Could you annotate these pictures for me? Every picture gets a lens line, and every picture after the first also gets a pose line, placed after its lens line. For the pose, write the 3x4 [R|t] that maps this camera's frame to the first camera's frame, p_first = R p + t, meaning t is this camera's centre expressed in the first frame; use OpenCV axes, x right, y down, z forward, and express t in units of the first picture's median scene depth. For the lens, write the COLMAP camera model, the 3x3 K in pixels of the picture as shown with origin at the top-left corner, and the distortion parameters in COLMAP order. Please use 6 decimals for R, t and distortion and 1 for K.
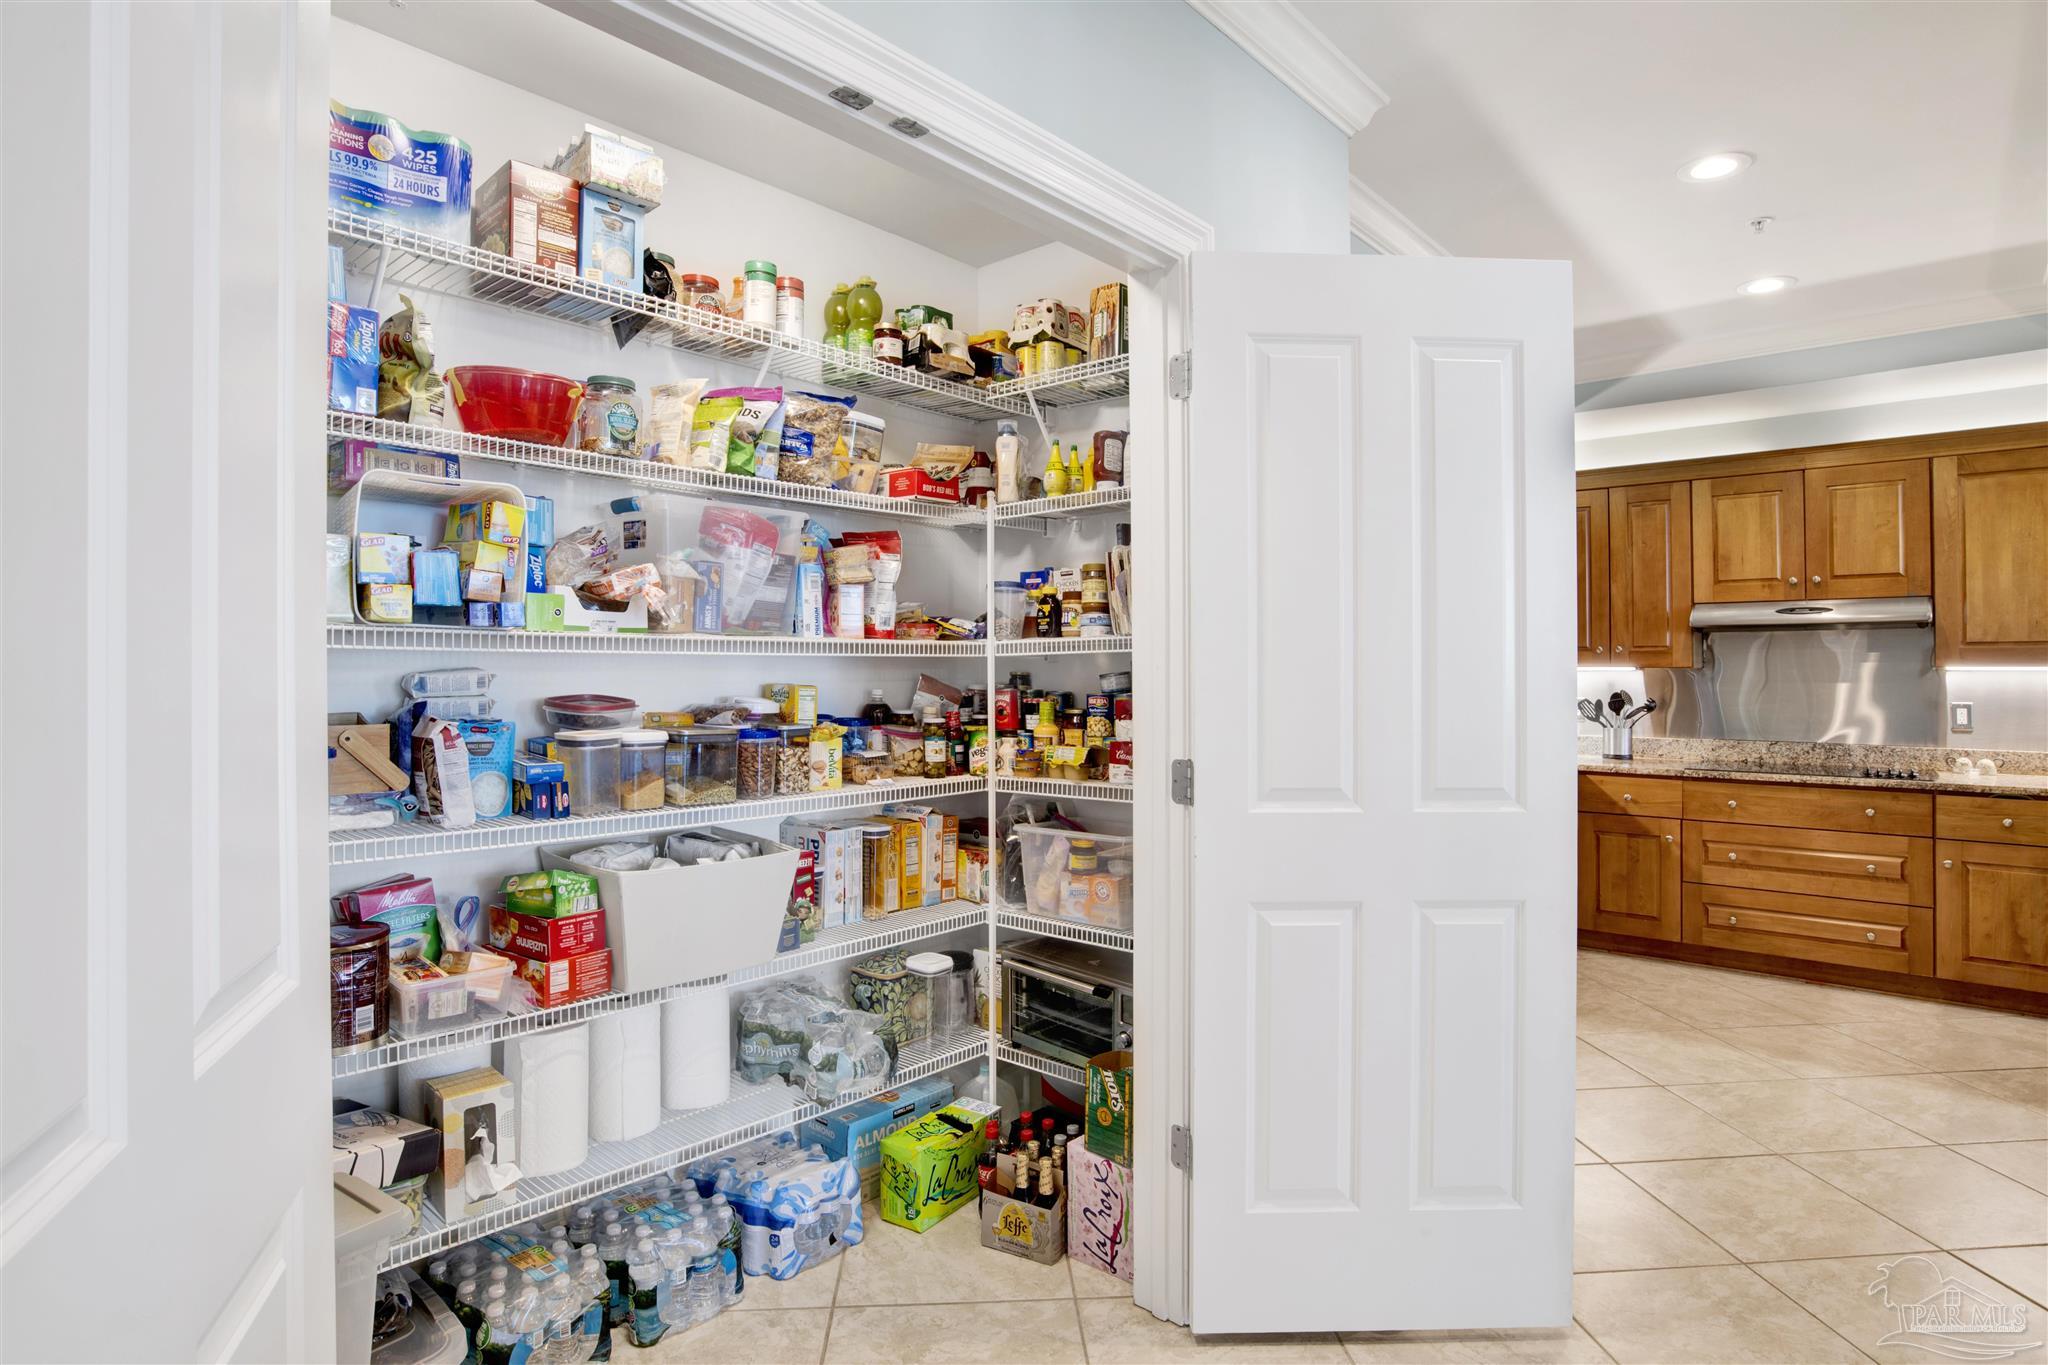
lens RADIAL K [[1083.2, 0, 1035.2], [0, 1083.2, 666.0], [0, 0, 1]] dist [-0.039486, 0.004839]
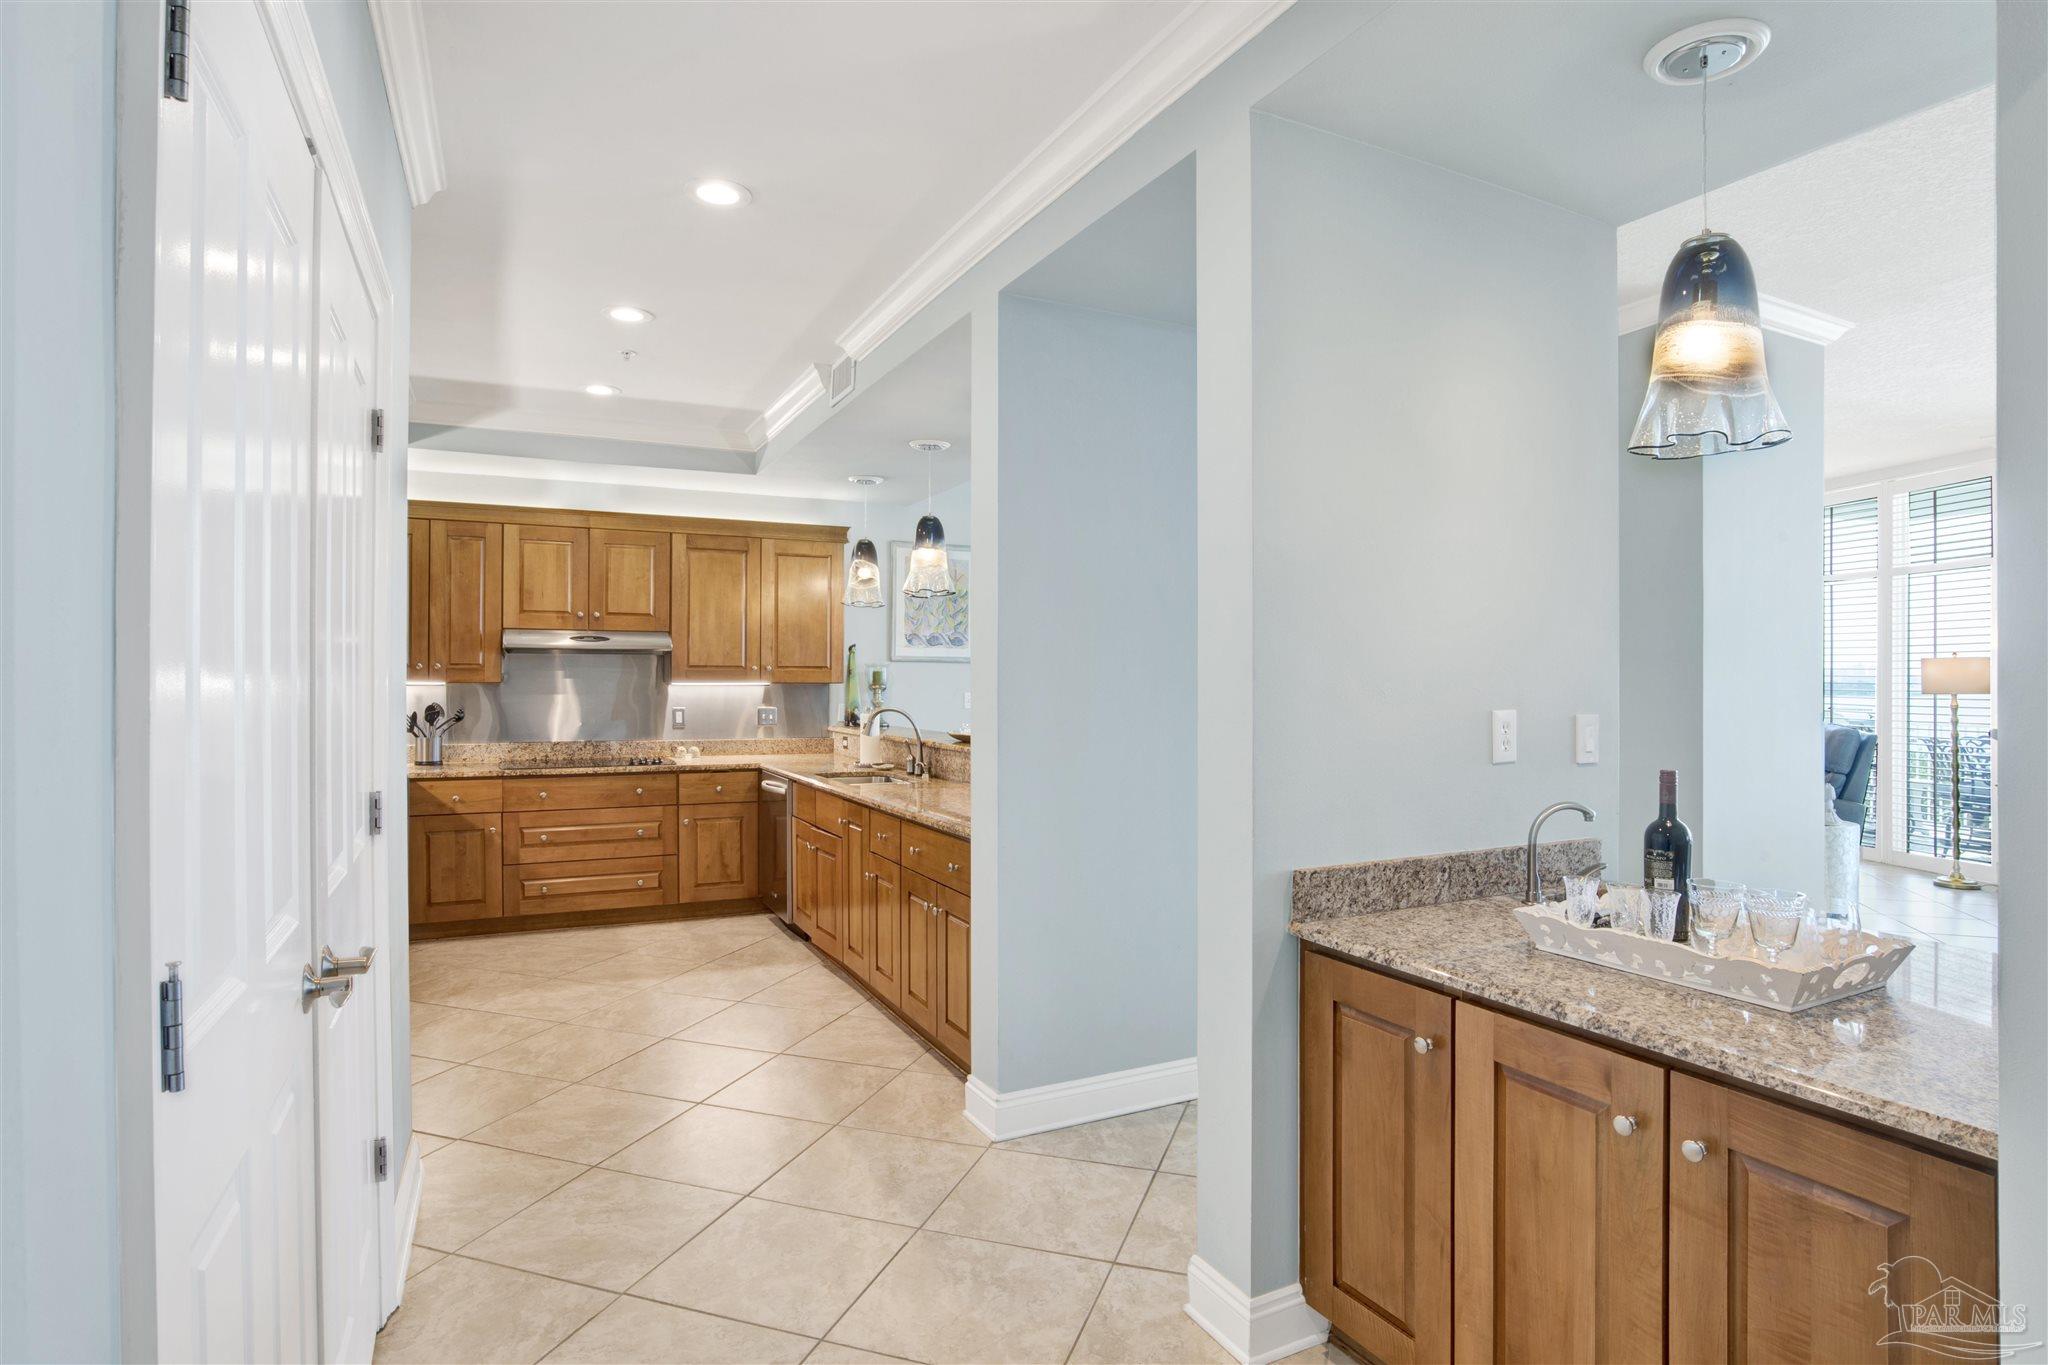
lens RADIAL K [[1083.2, 0, 1032.3], [0, 1083.2, 671.3], [0, 0, 1]] dist [-0.039486, 0.004839]
pose [[0.388302, 0.004333, 0.921522, -0.260067], [-0.008613, 0.999962, -0.001073, -0.015821], [-0.921492, -0.007521, 0.388324, 0.003653]]
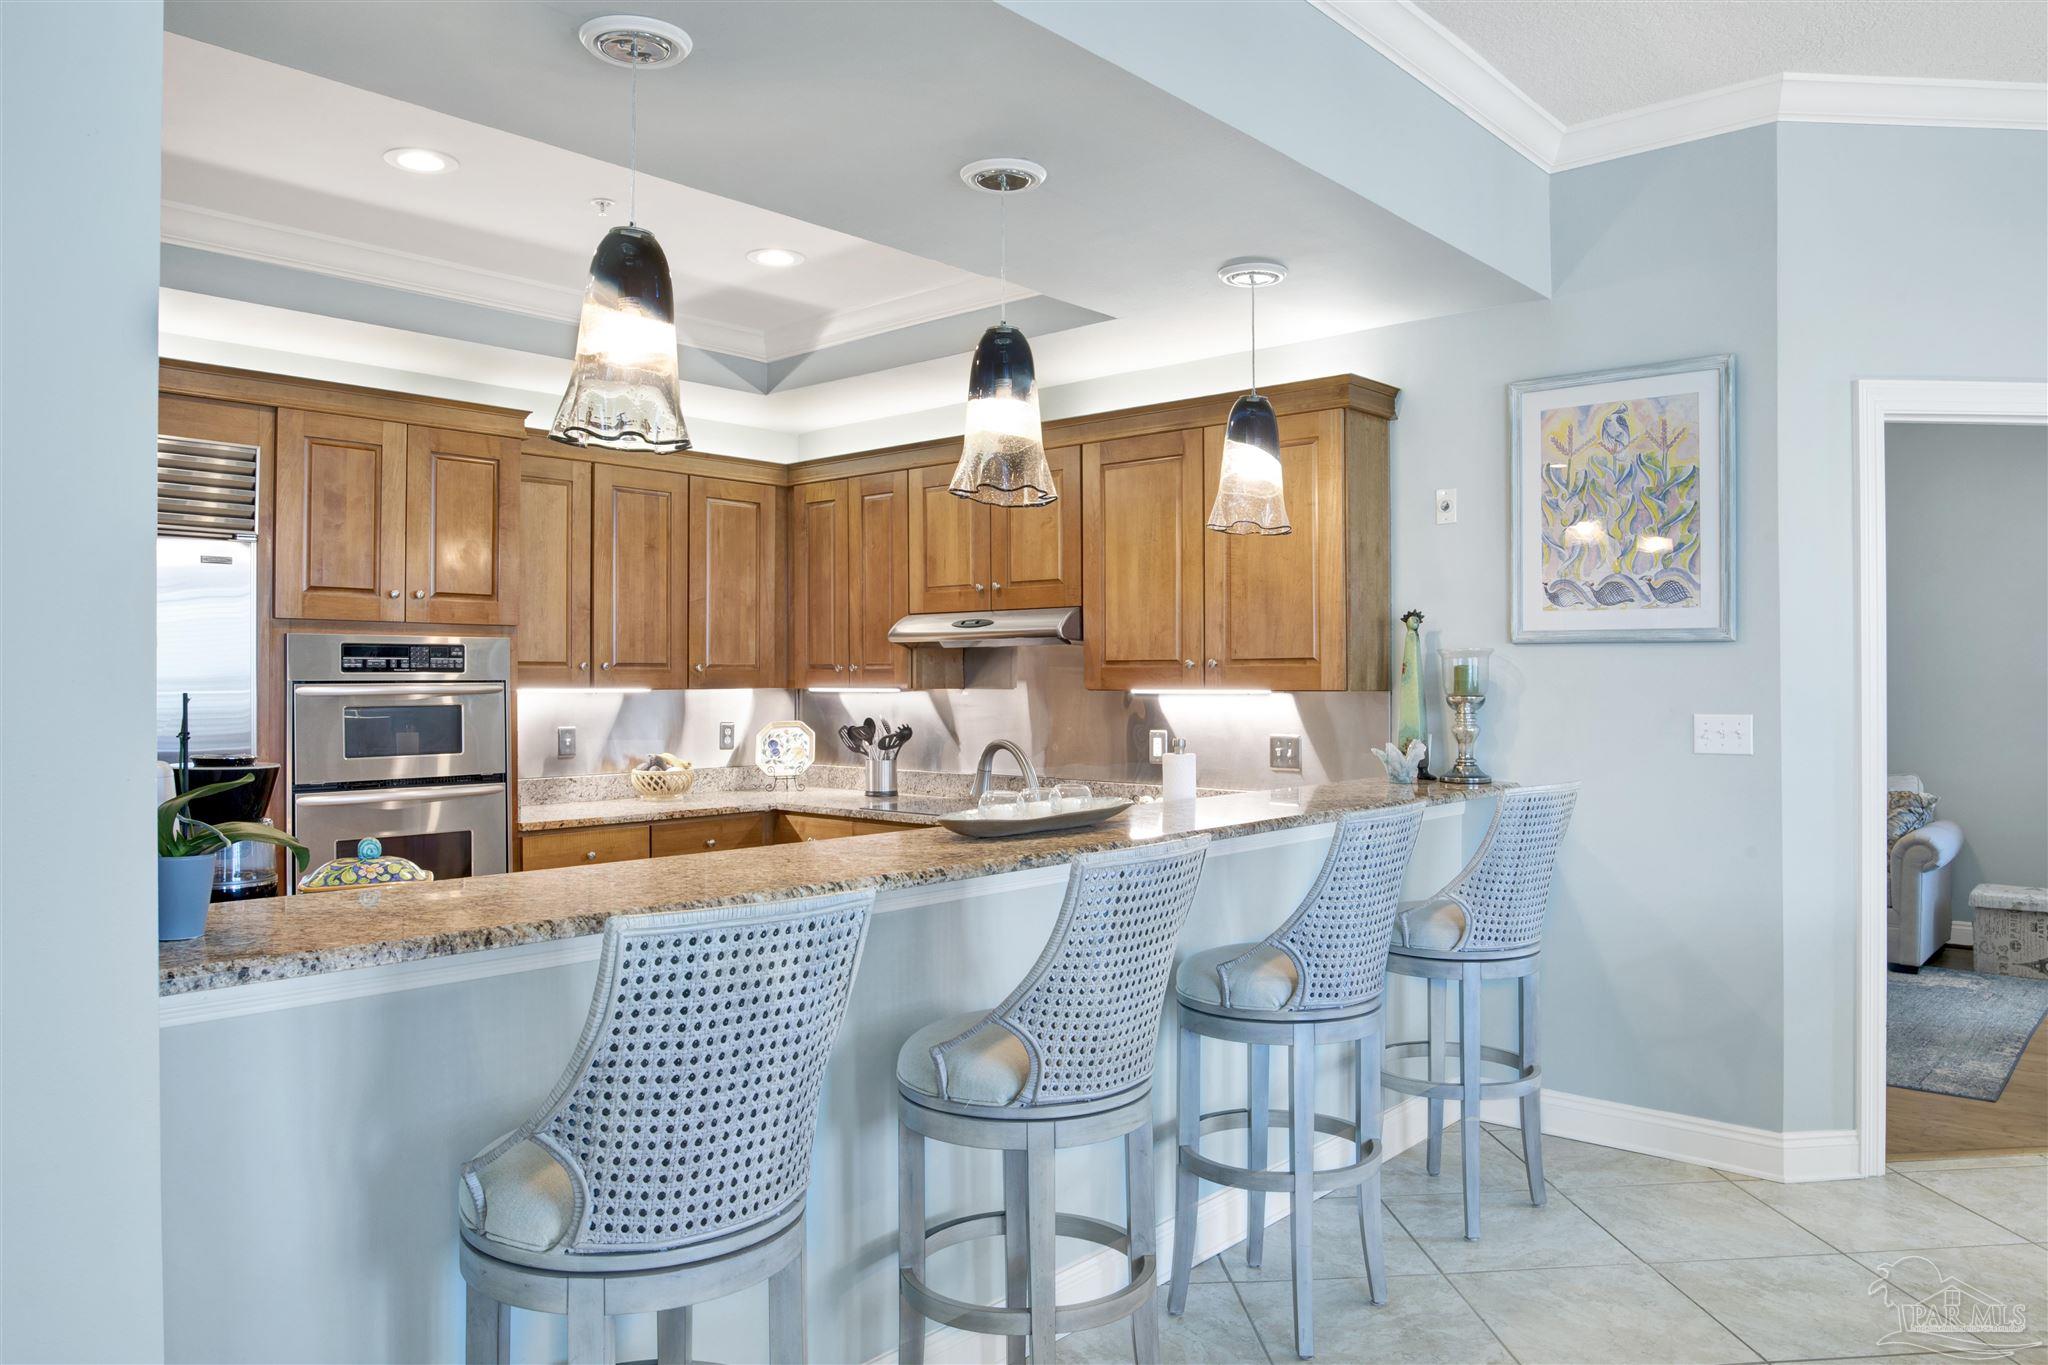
lens RADIAL K [[1423.3, 0, 1013.9], [0, 1423.3, 675.5], [0, 0, 1]] dist [0.006594, 0.002058]
pose [[0.999505, -0.005474, -0.030985, 0.778436], [0.005617, 0.999974, 0.004510, -0.015409], [0.030959, -0.004682, 0.999510, -0.143165]]
